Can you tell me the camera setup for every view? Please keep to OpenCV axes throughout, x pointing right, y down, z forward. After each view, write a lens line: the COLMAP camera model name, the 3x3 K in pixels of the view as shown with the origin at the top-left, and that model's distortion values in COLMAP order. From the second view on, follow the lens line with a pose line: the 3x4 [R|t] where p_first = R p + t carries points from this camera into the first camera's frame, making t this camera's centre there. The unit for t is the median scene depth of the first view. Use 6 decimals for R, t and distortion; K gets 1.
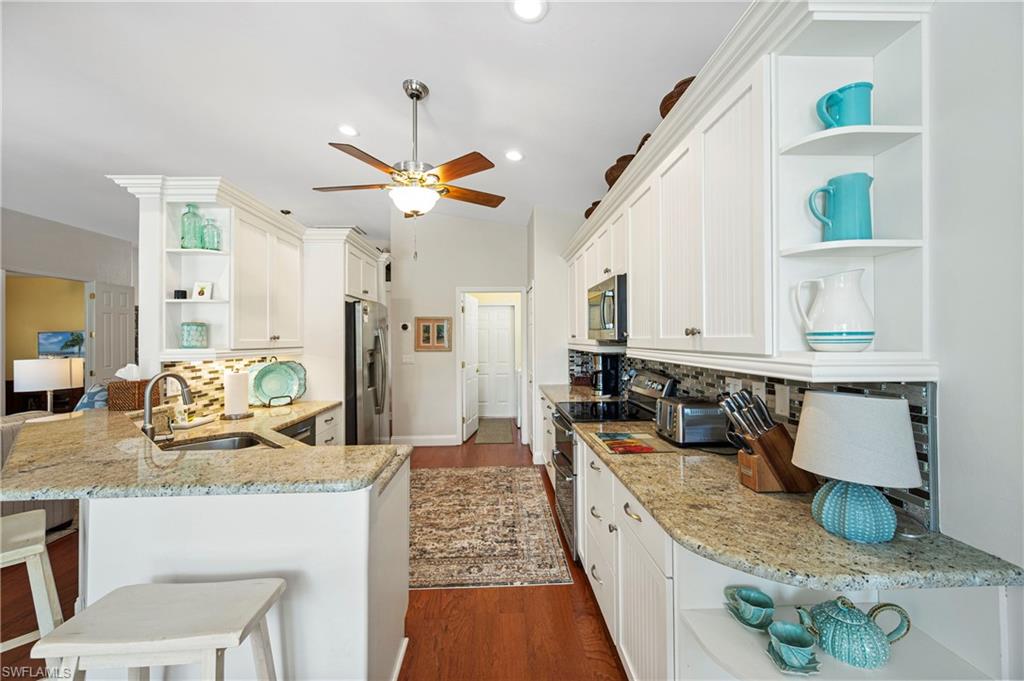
lens RADIAL K [[405.0, 0, 513.4], [0, 405.0, 332.6], [0, 0, 1]] dist [-0.002540, 0.000884]
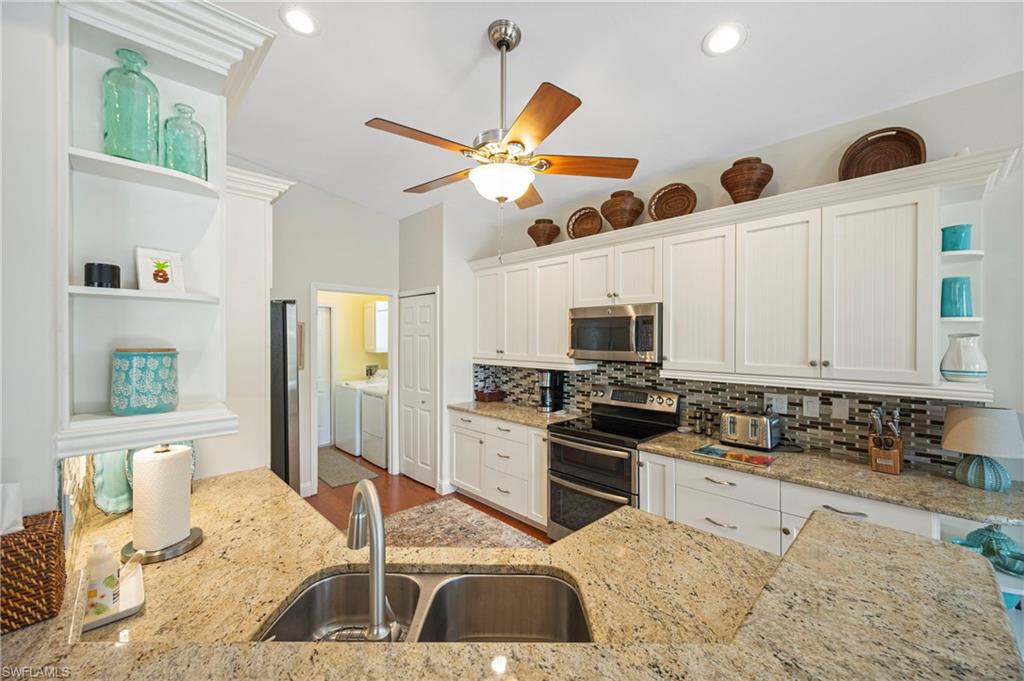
lens RADIAL K [[405.0, 0, 510.0], [0, 405.0, 340.3], [0, 0, 1]] dist [-0.002540, 0.000884]
pose [[0.745616, 0.010287, 0.666296, -0.663345], [-0.022246, 0.999708, 0.009460, -0.038044], [-0.666004, -0.021876, 0.745627, 0.385360]]
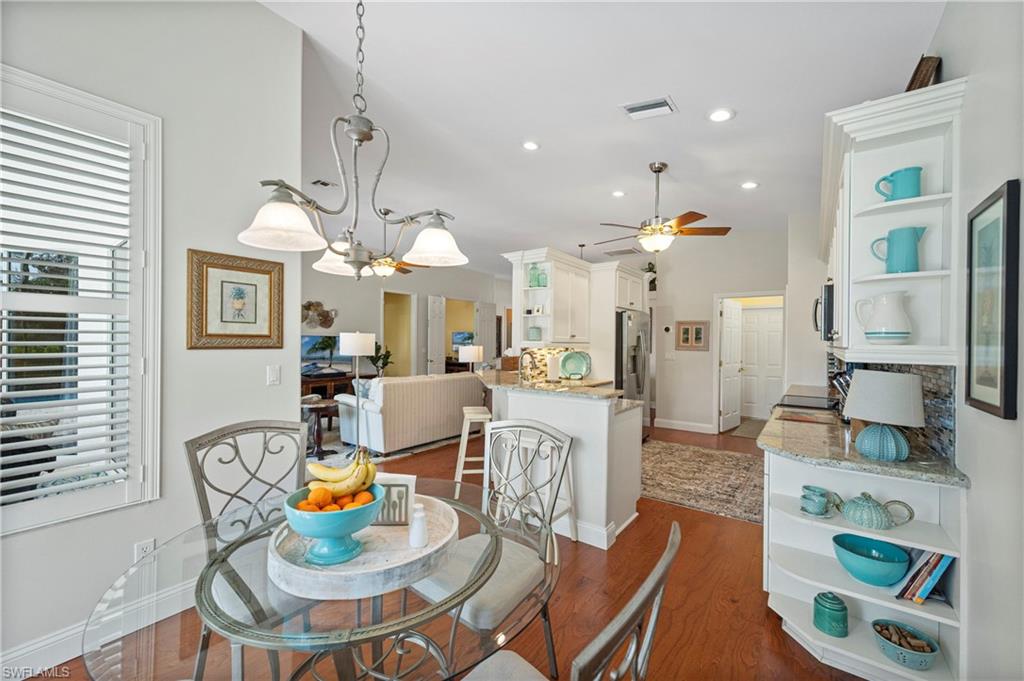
lens RADIAL K [[405.0, 0, 513.6], [0, 405.0, 340.4], [0, 0, 1]] dist [-0.002540, 0.000884]
pose [[0.775603, 0.017044, -0.630991, 0.253224], [-0.008879, 0.999831, 0.016092, 0.006187], [0.631159, -0.006878, 0.775623, -0.413258]]
